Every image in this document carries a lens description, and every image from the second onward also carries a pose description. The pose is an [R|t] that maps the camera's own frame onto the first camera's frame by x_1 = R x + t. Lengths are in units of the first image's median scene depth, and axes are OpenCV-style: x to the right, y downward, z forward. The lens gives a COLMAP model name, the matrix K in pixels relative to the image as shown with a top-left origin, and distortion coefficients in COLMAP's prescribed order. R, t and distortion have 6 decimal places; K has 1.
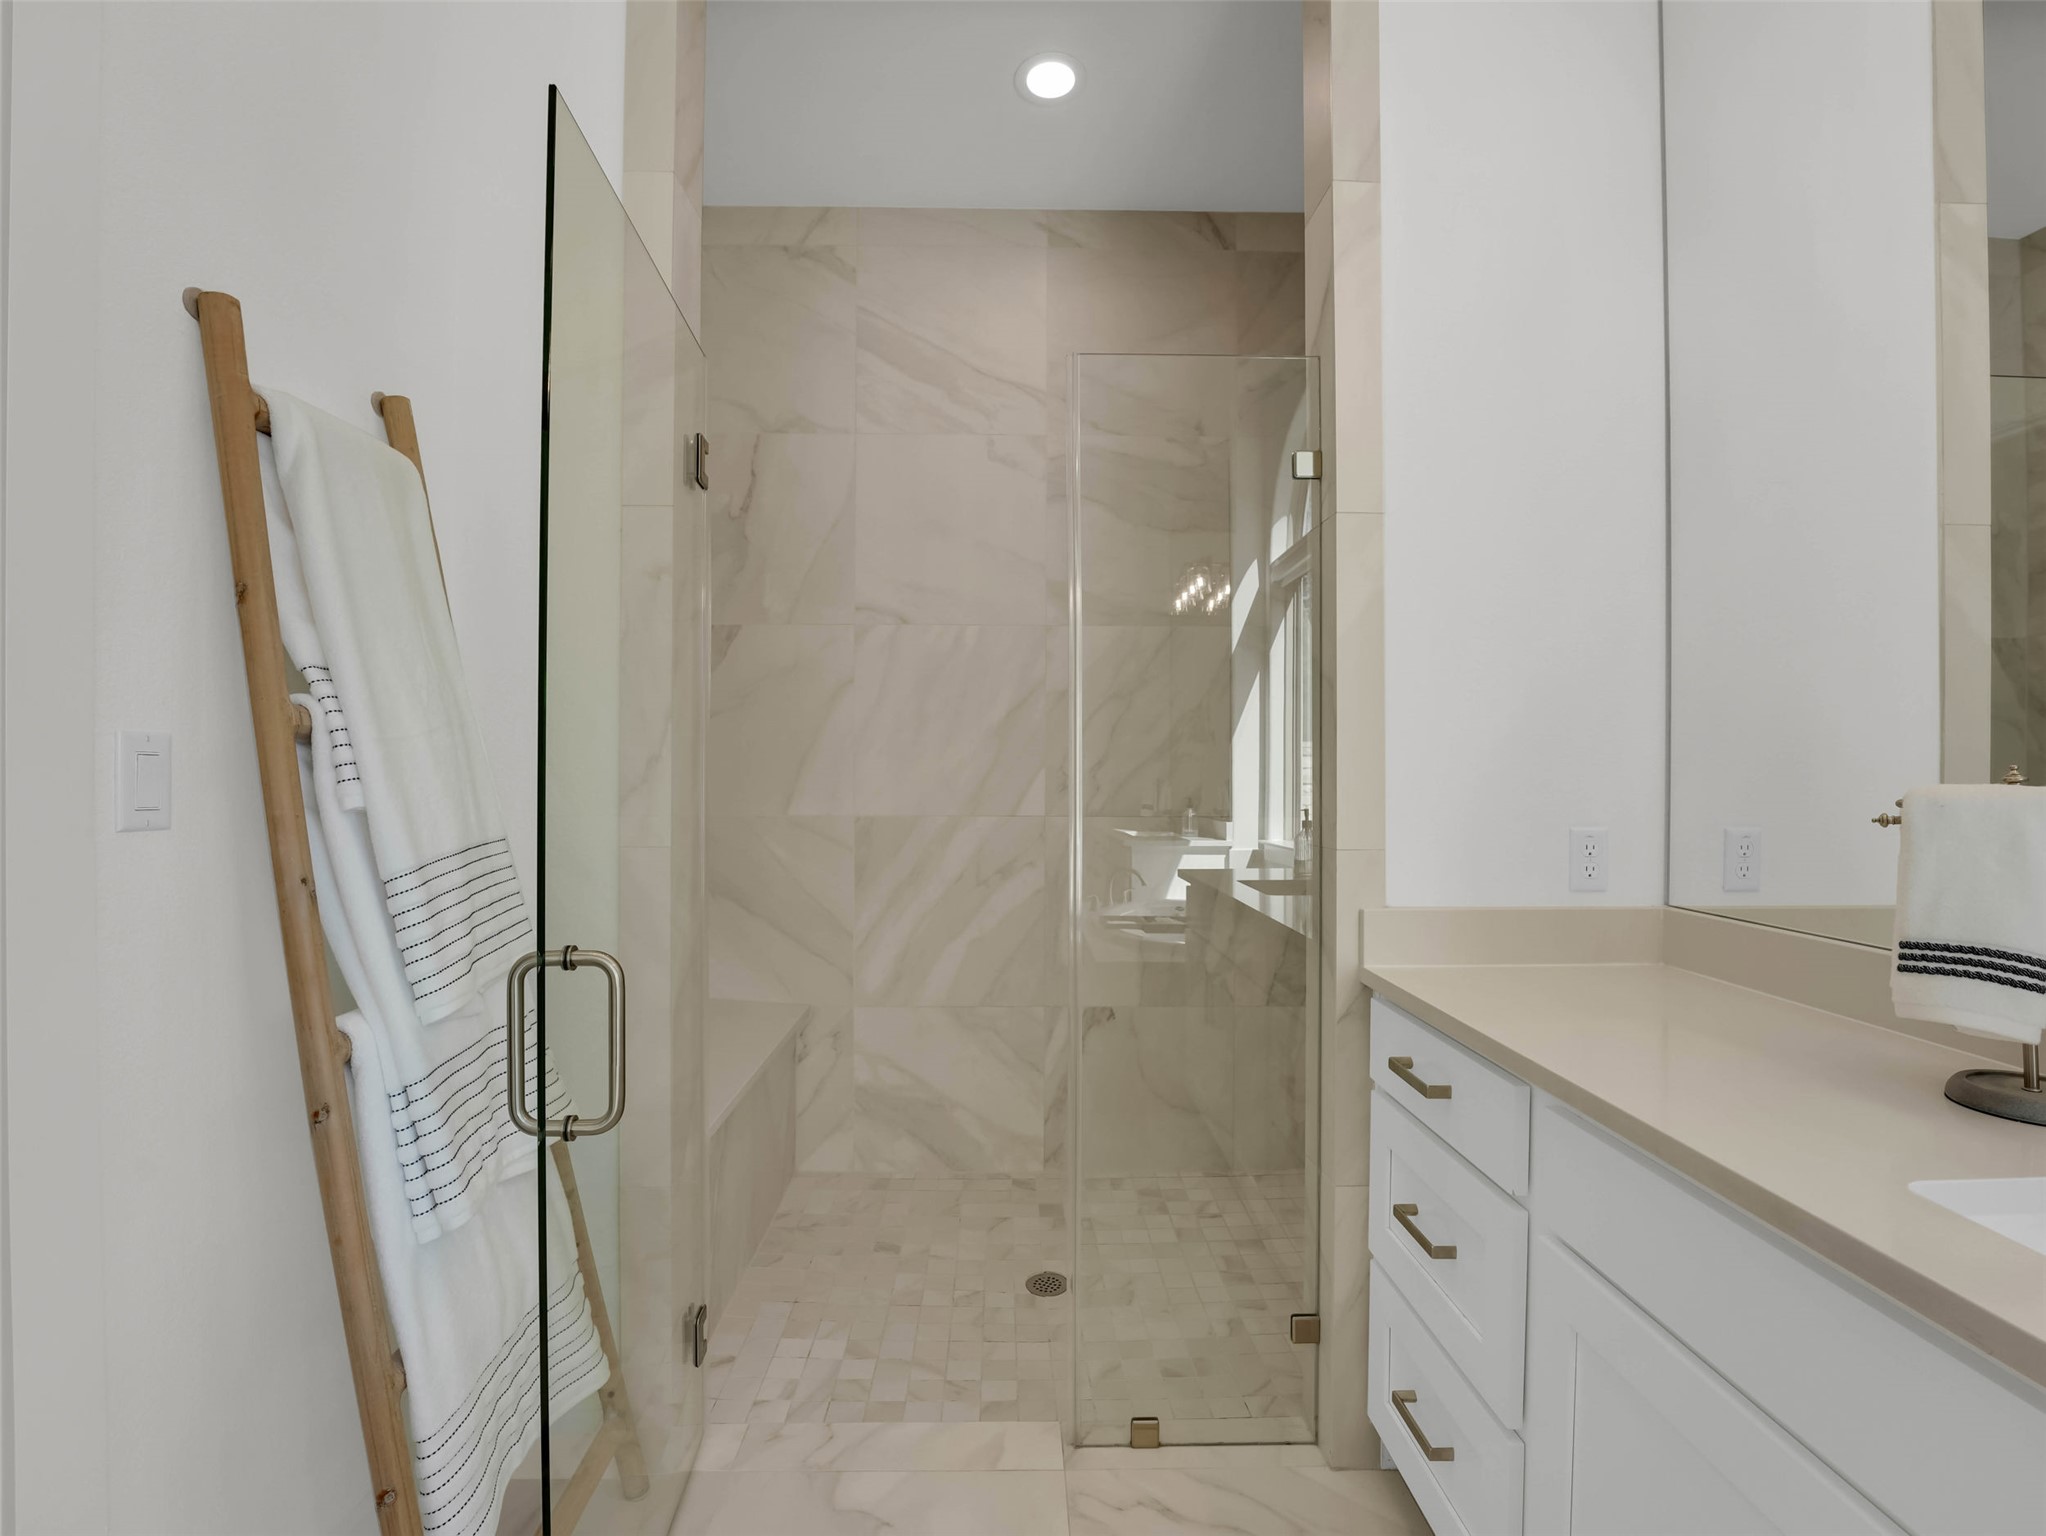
lens RADIAL K [[982.3, 0, 1012.7], [0, 982.3, 774.9], [0, 0, 1]] dist [-0.053976, 0.022642]
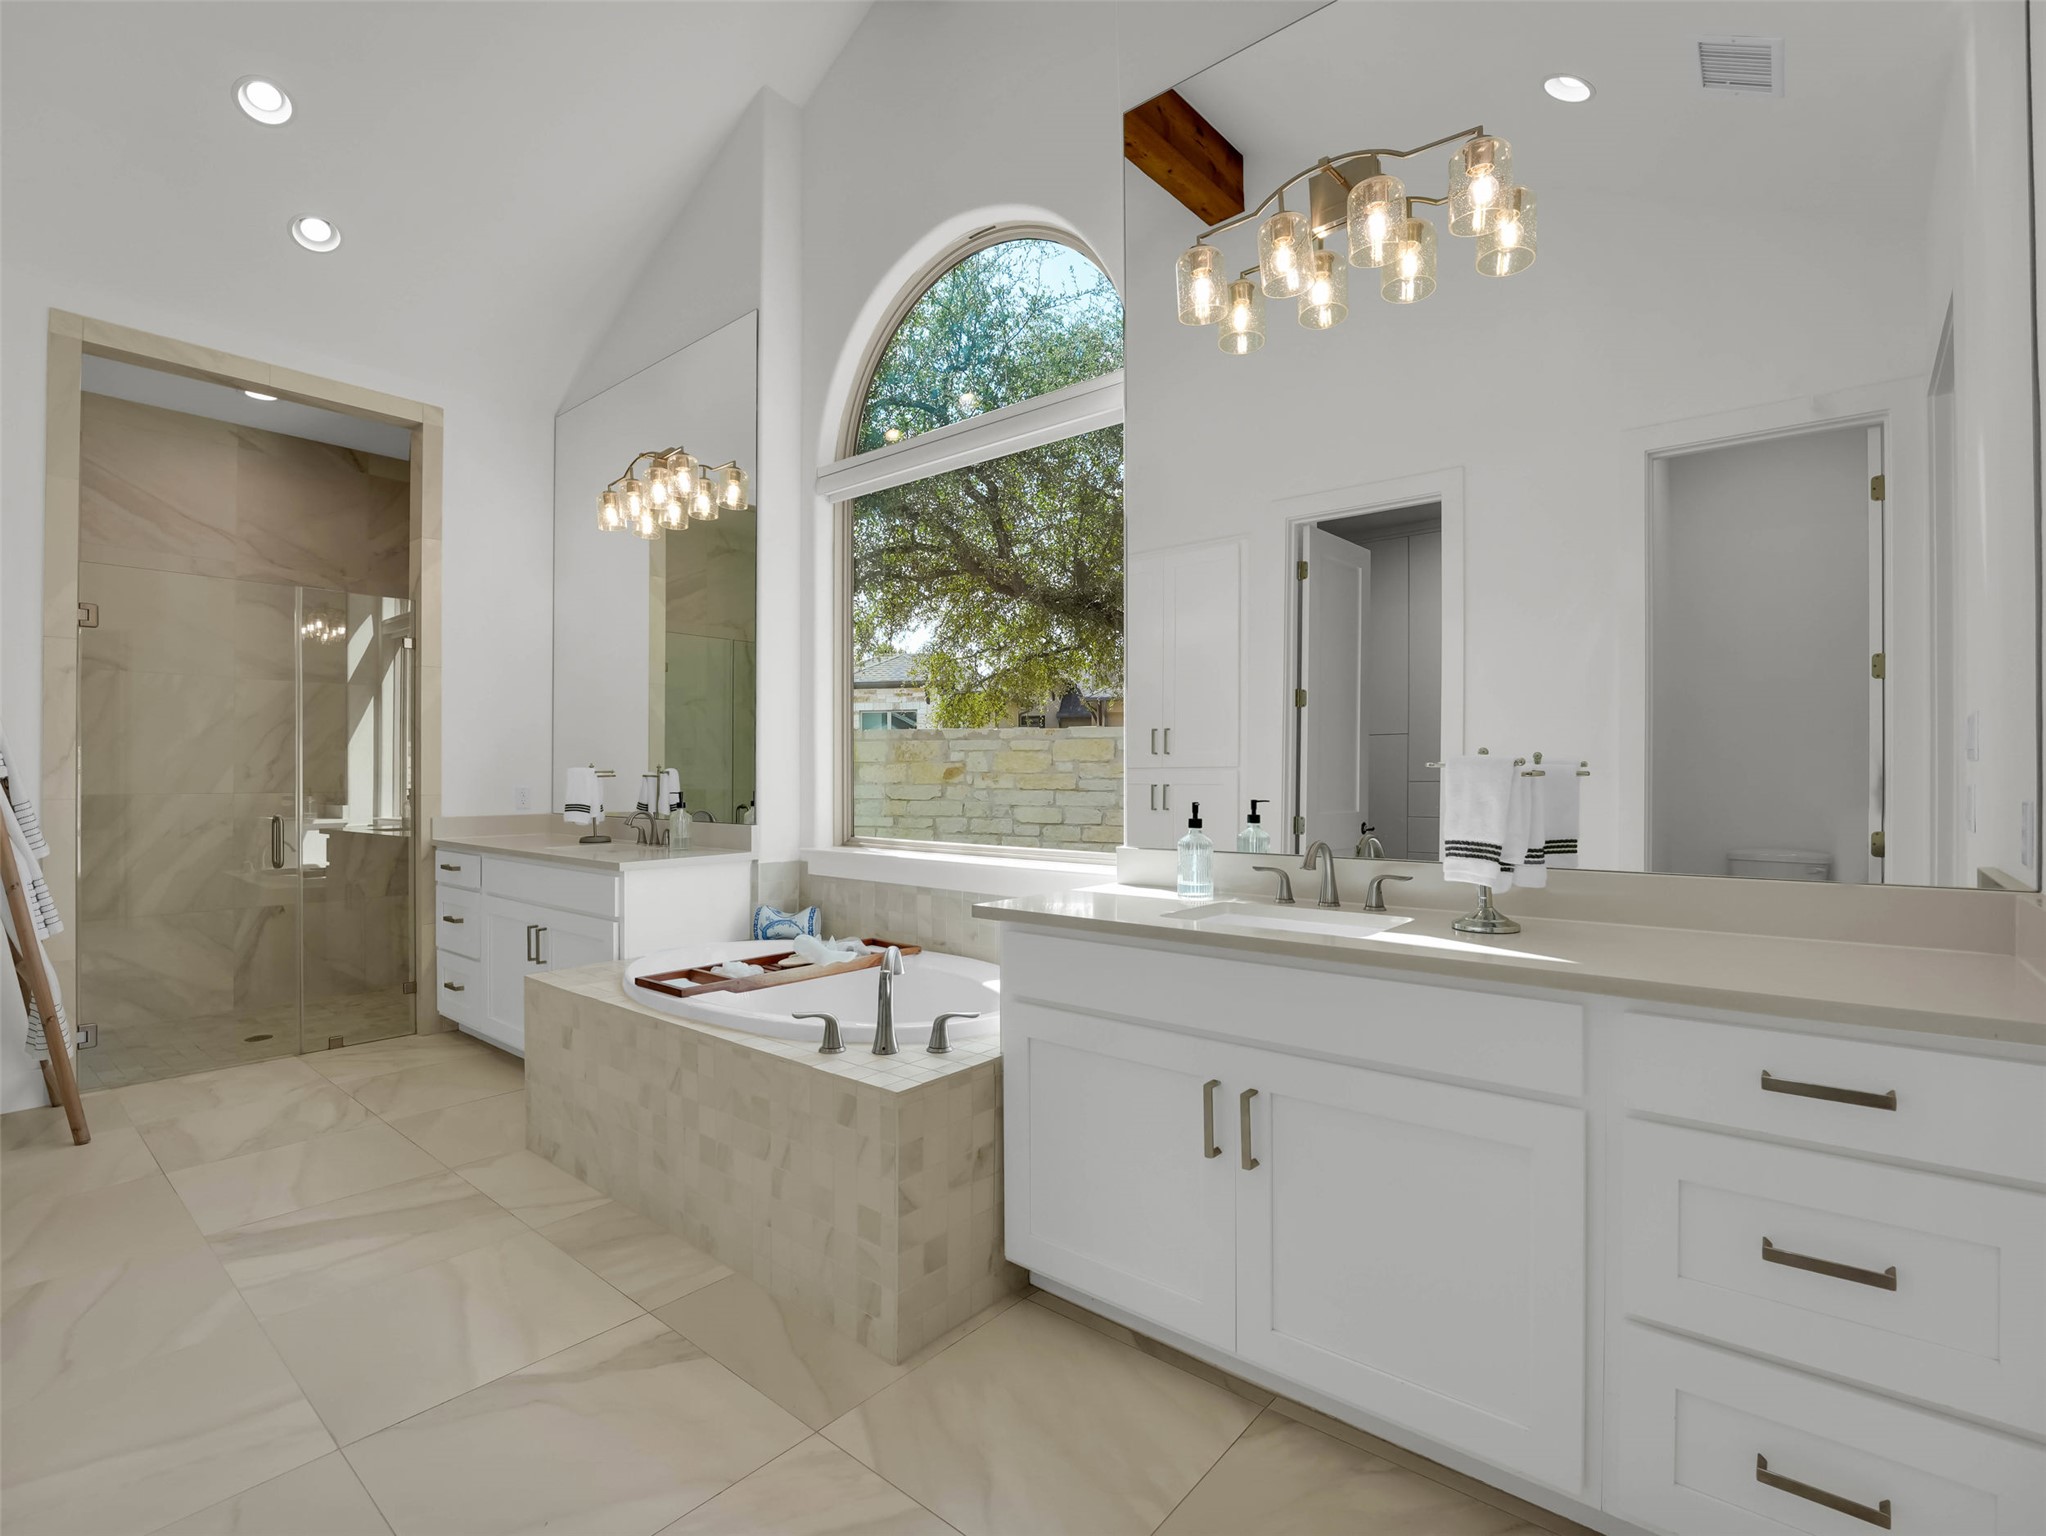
lens RADIAL K [[982.3, 0, 1012.7], [0, 982.3, 774.9], [0, 0, 1]] dist [-0.053976, 0.022642]
pose [[0.659024, -0.001856, 0.752120, -0.315942], [0.001951, 0.999998, 0.000758, 0.013014], [-0.752120, 0.000968, 0.659026, -1.052758]]
